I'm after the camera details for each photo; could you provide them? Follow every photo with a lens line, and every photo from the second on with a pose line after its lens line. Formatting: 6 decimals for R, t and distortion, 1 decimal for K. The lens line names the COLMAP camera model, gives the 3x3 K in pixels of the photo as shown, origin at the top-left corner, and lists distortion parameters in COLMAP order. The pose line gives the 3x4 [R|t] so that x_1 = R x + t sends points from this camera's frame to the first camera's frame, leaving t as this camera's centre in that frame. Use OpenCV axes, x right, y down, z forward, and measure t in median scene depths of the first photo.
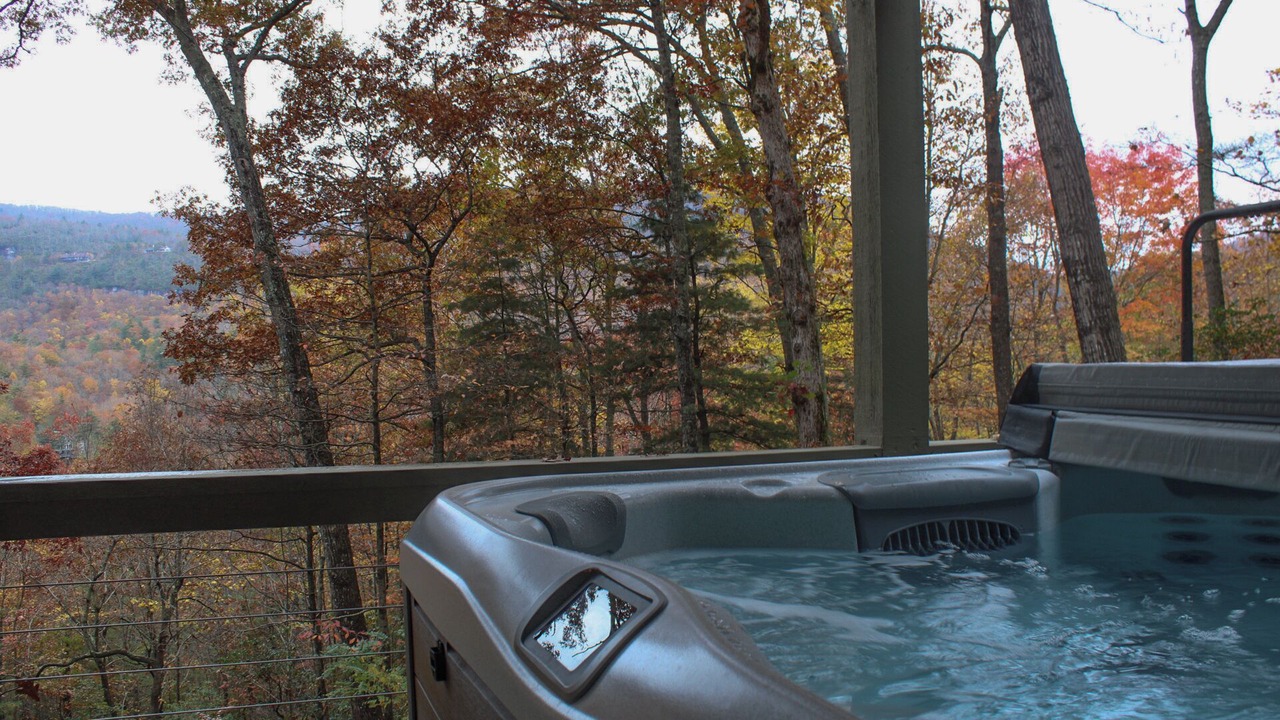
lens RADIAL K [[1186.0, 0, 640.0], [0, 1186.0, 360.0], [0, 0, 1]] dist [-0.094302, 0.140402]
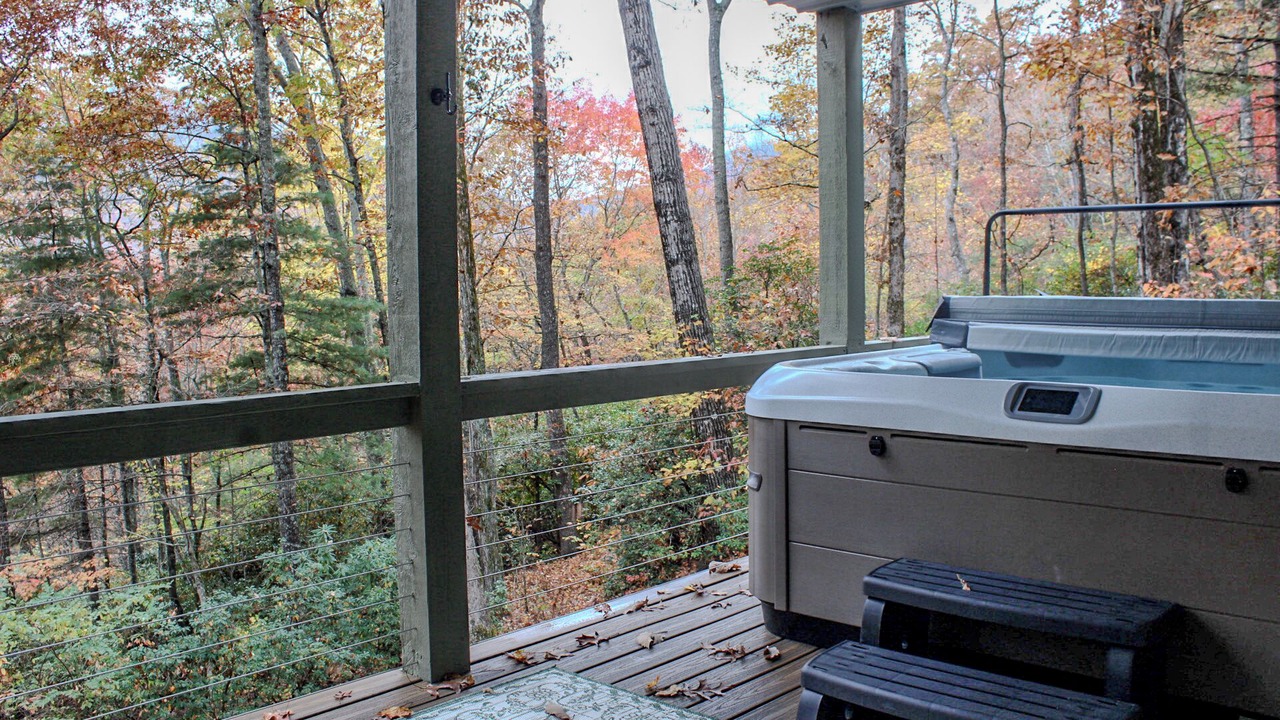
lens RADIAL K [[1186.0, 0, 640.0], [0, 1186.0, 360.0], [0, 0, 1]] dist [-0.094302, 0.140402]
pose [[0.899413, -0.028057, 0.436199, -0.183620], [-0.000030, 0.997934, 0.064250, -0.002874], [-0.437100, -0.057800, 0.897554, -0.084364]]
